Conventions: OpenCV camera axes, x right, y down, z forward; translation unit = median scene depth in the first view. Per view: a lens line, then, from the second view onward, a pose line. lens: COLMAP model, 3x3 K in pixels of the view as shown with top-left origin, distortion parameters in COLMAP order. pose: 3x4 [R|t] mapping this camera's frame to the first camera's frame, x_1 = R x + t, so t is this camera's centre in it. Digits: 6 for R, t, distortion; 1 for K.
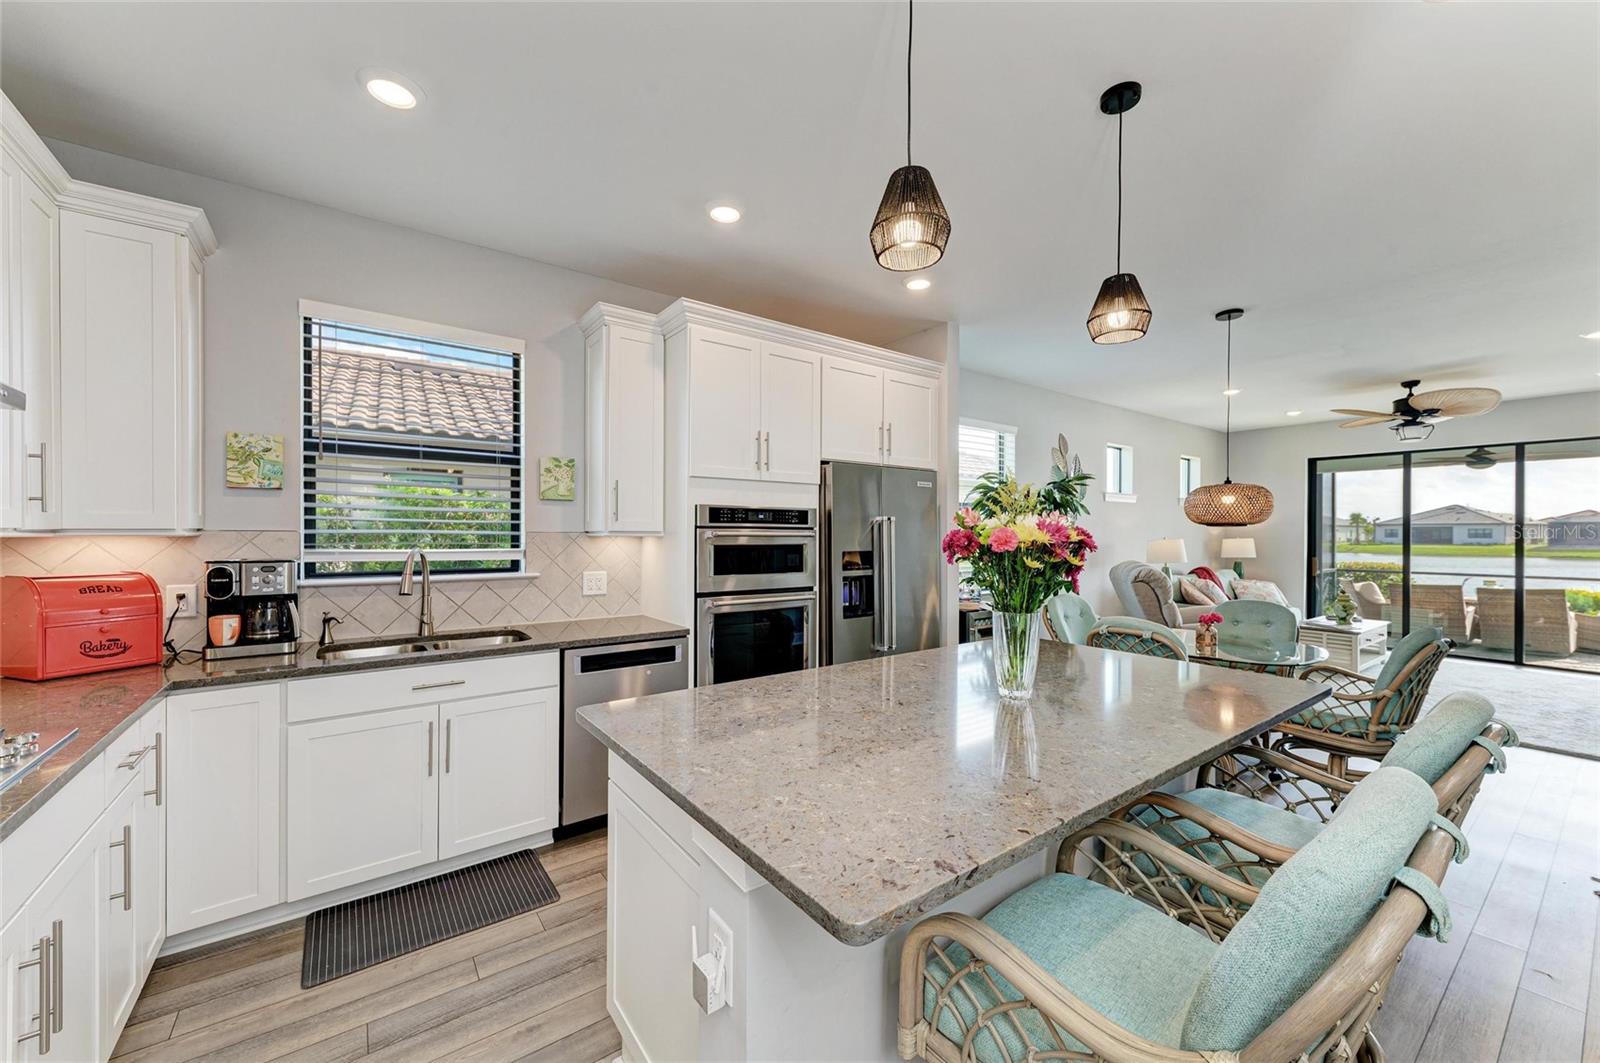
lens RADIAL K [[602.5, 0, 791.3], [0, 602.5, 534.9], [0, 0, 1]] dist [0.002782, -0.000539]
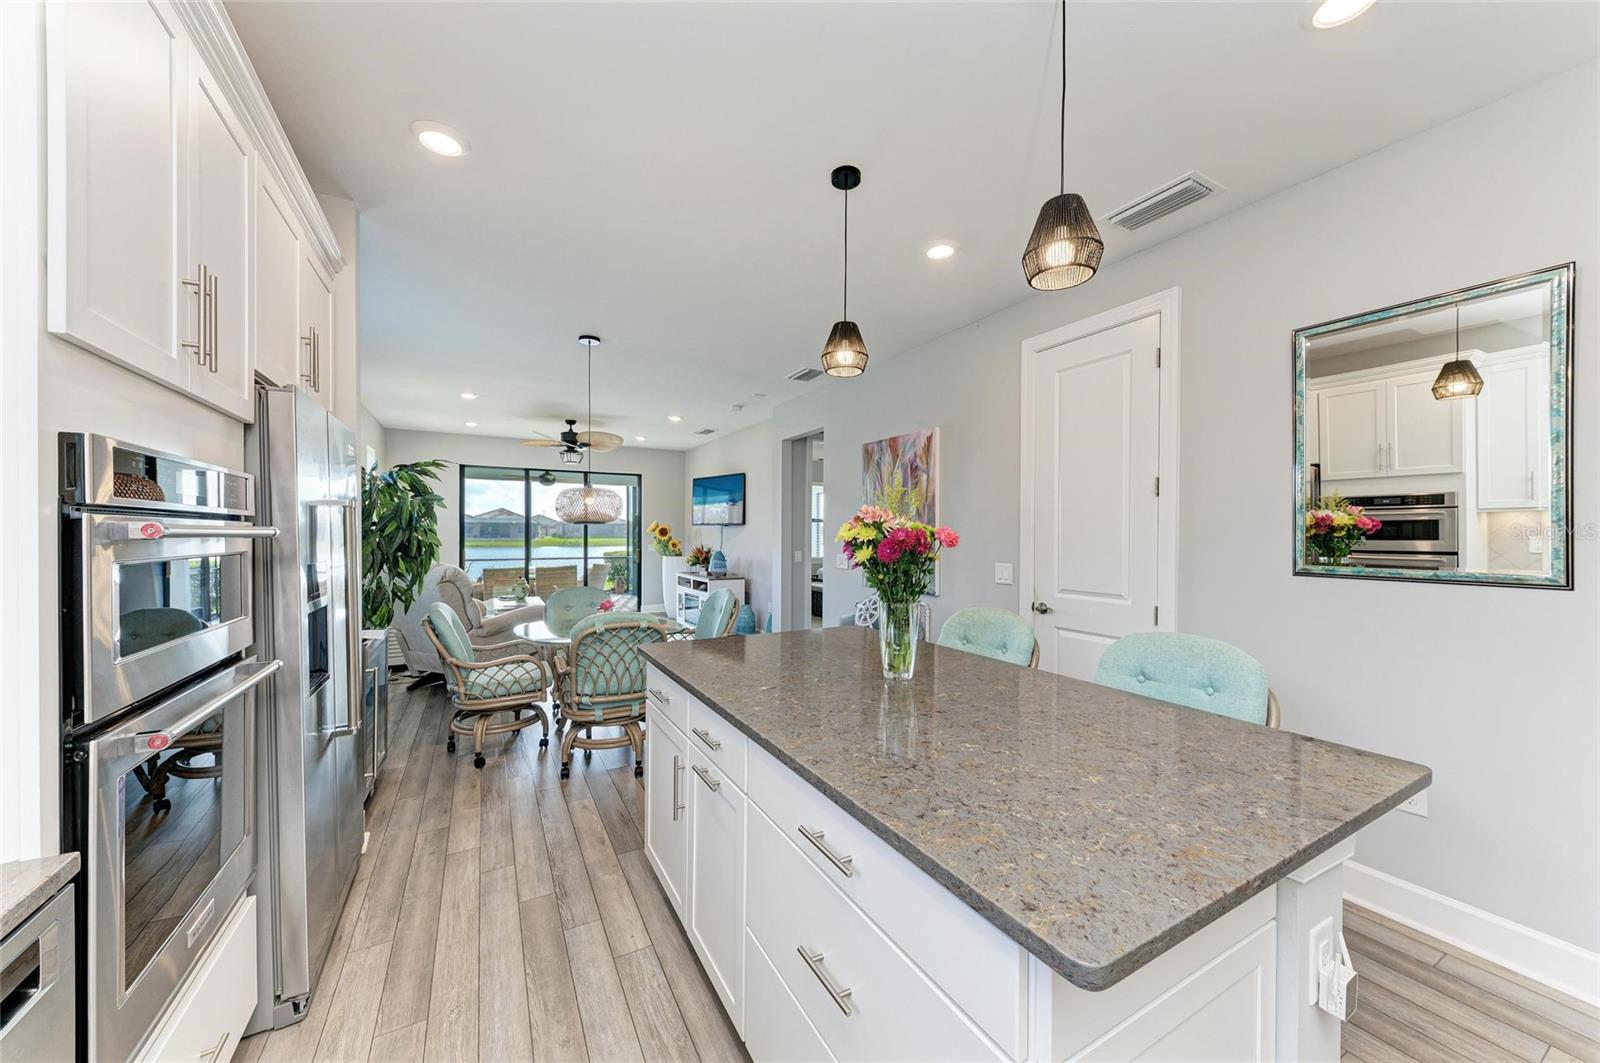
lens RADIAL K [[565.0, 0, 806.5], [0, 565.0, 537.2], [0, 0, 1]] dist [0.006146, -0.001052]
pose [[0.111480, -0.010367, 0.993713, -0.176937], [-0.001642, 0.999942, 0.010616, -0.000968], [-0.993765, -0.002816, 0.111457, 0.271935]]
